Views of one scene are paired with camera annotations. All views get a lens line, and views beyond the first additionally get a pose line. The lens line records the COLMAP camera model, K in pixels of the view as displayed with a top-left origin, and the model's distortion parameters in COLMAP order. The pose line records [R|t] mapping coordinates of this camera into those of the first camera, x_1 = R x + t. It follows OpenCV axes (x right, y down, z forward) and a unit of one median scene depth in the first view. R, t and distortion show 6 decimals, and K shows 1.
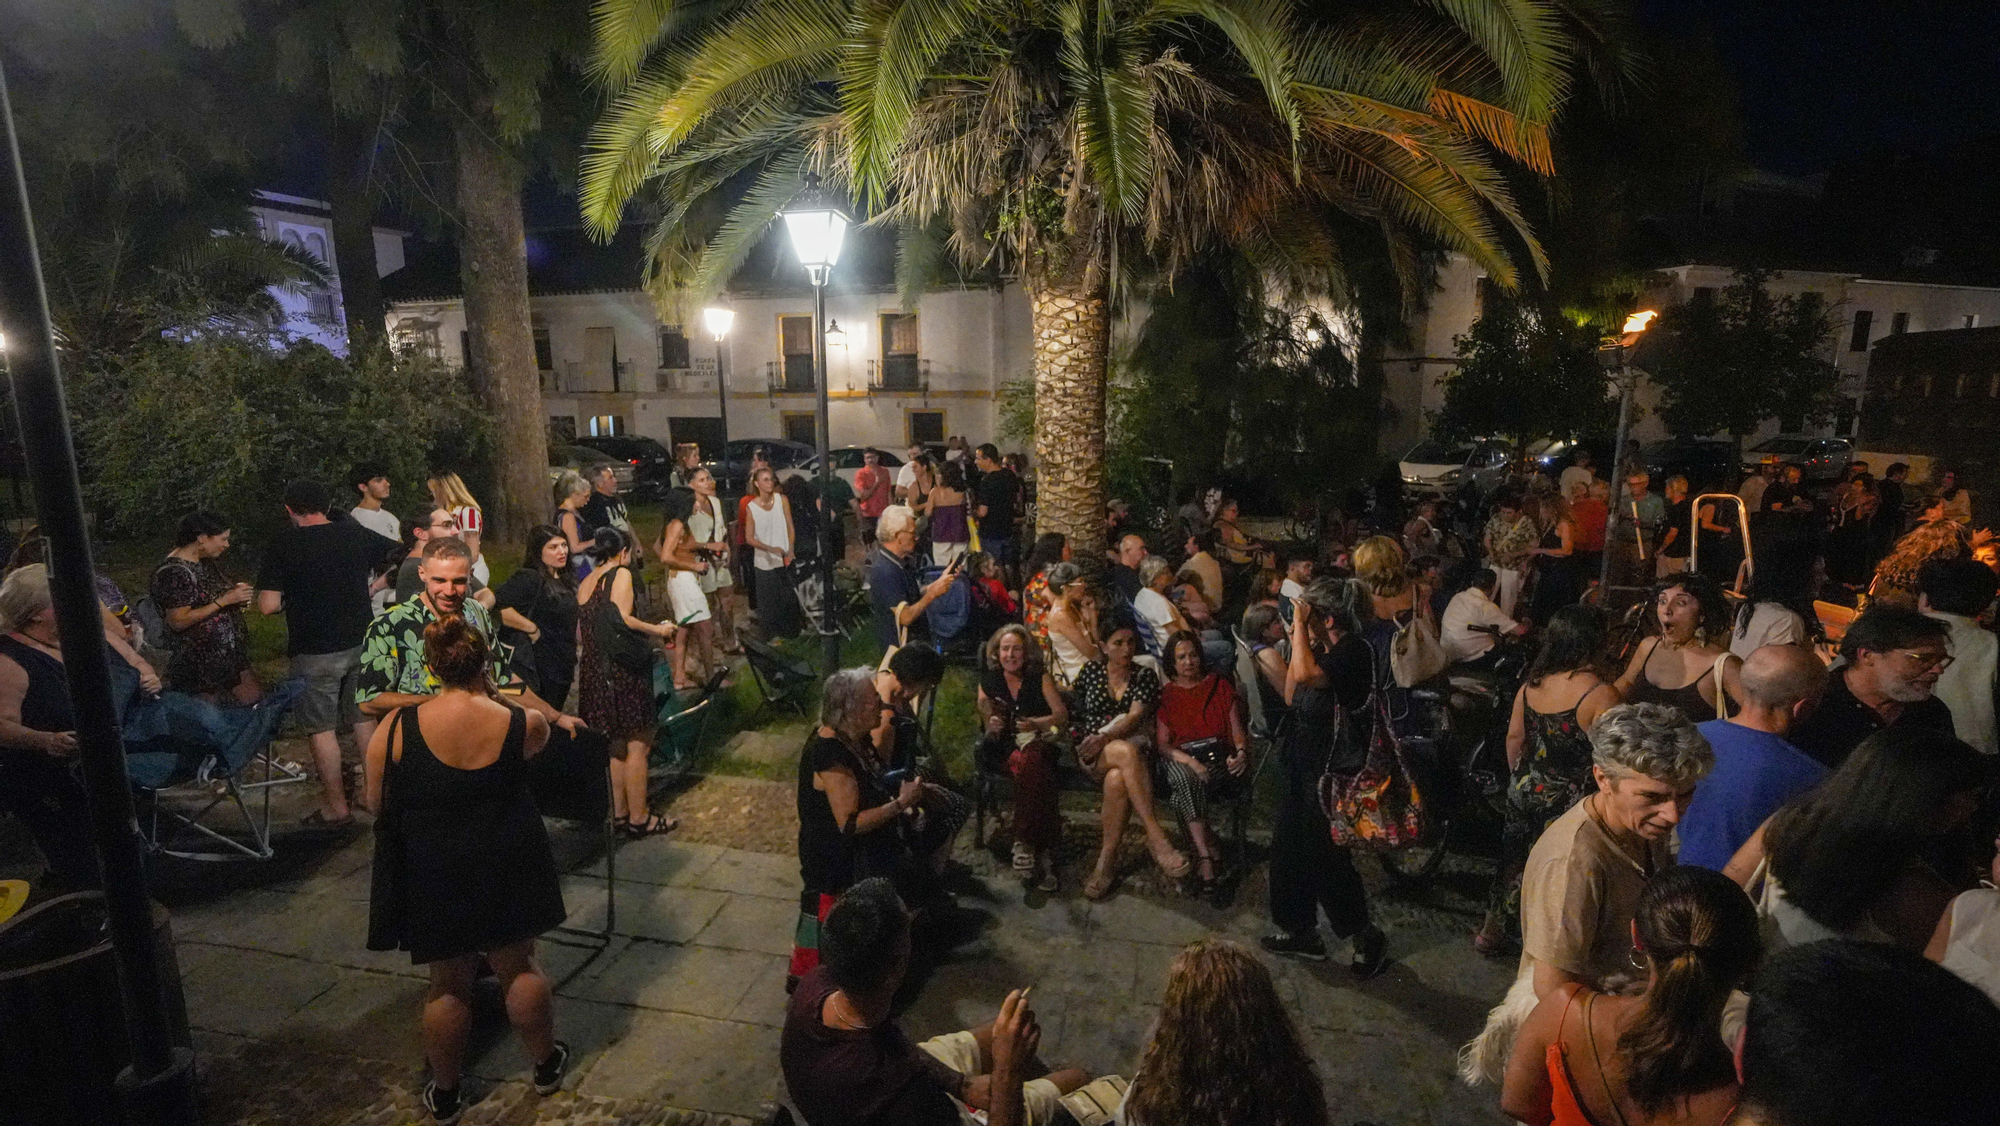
lens RADIAL K [[982.4, 0, 1019.8], [0, 982.4, 571.9], [0, 0, 1]] dist [0.003426, -0.000344]
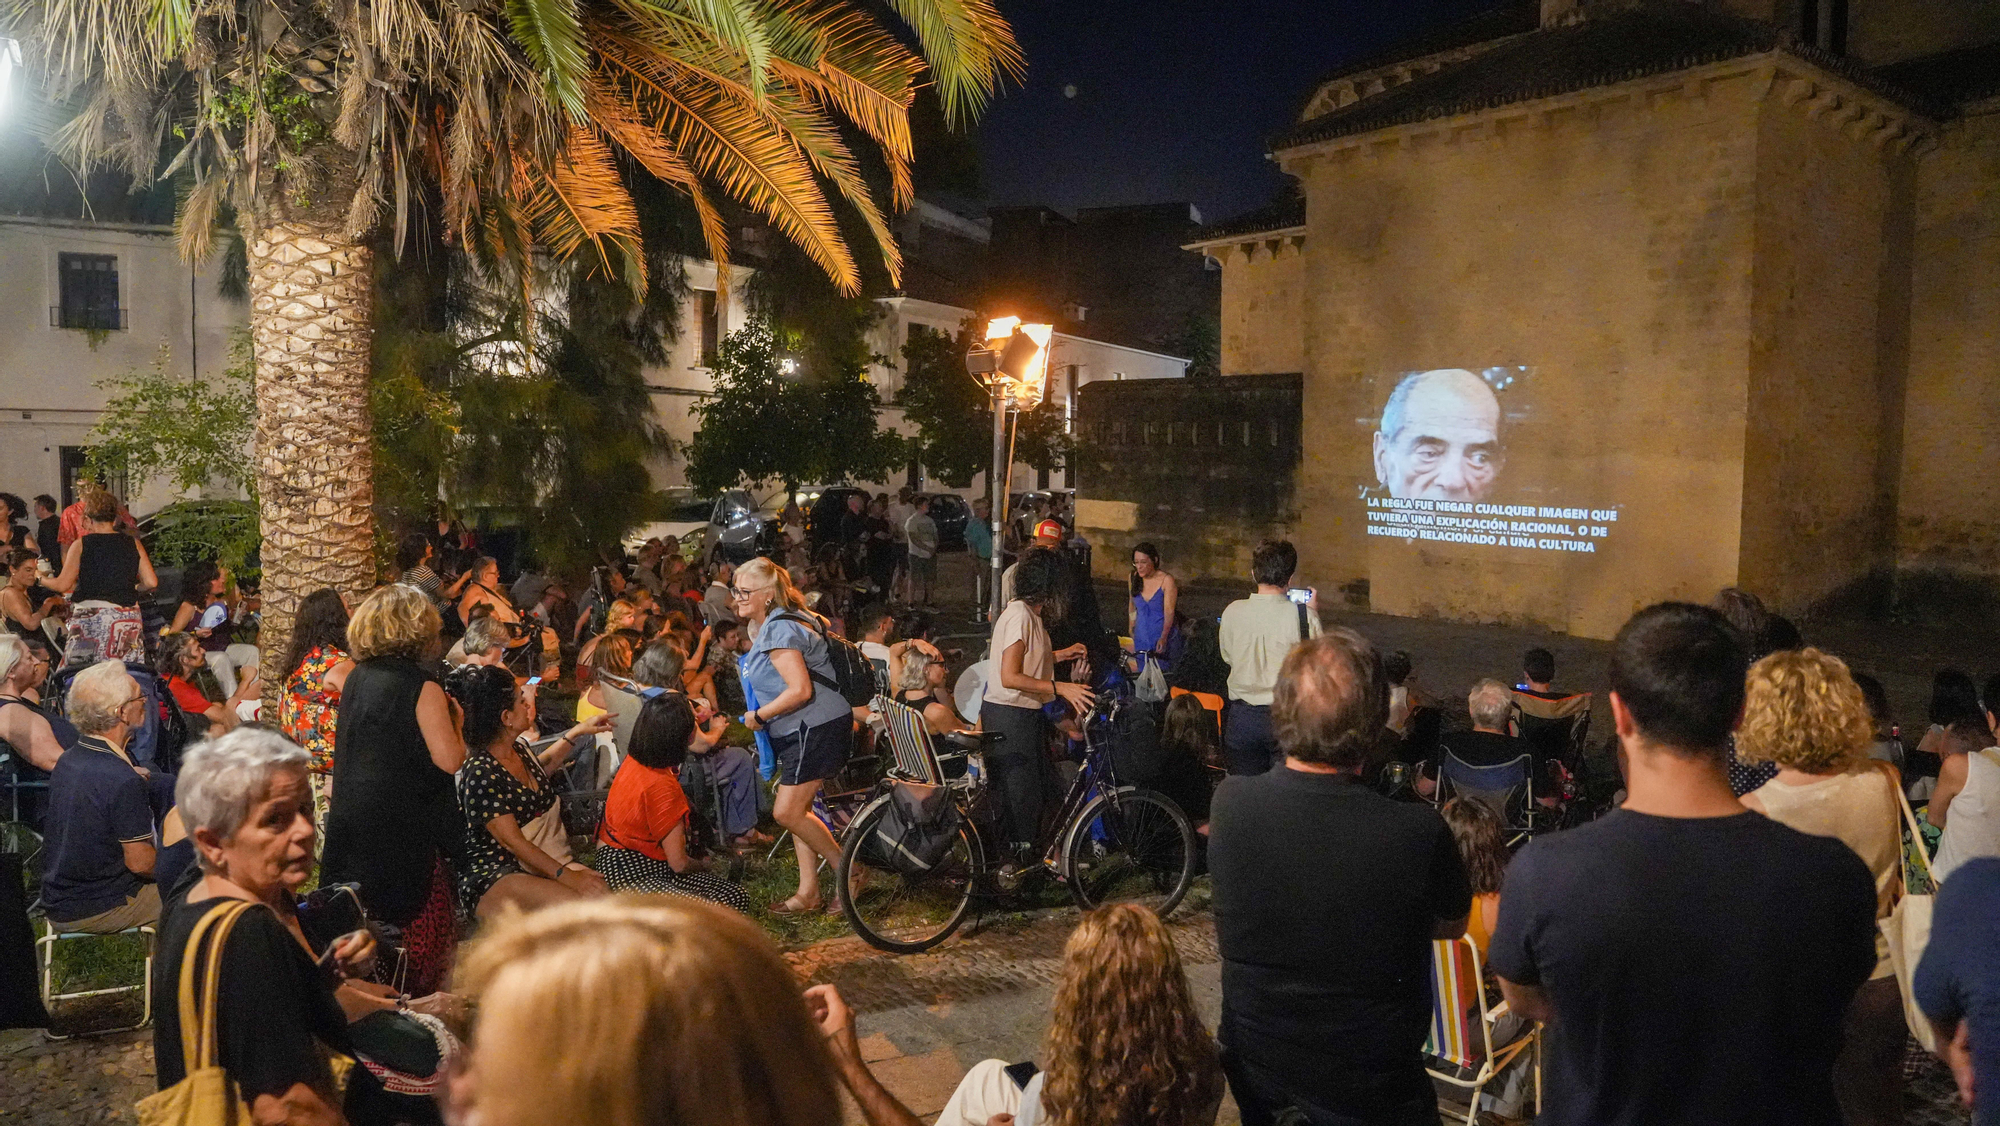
lens RADIAL K [[1436.1, 0, 992.7], [0, 1436.1, 559.5], [0, 0, 1]] dist [-0.048842, 0.000049]
pose [[0.747739, -0.033619, 0.663141, -0.247632], [0.111542, 0.990885, -0.075537, 0.057816], [-0.654557, 0.130451, 0.744673, 0.016085]]
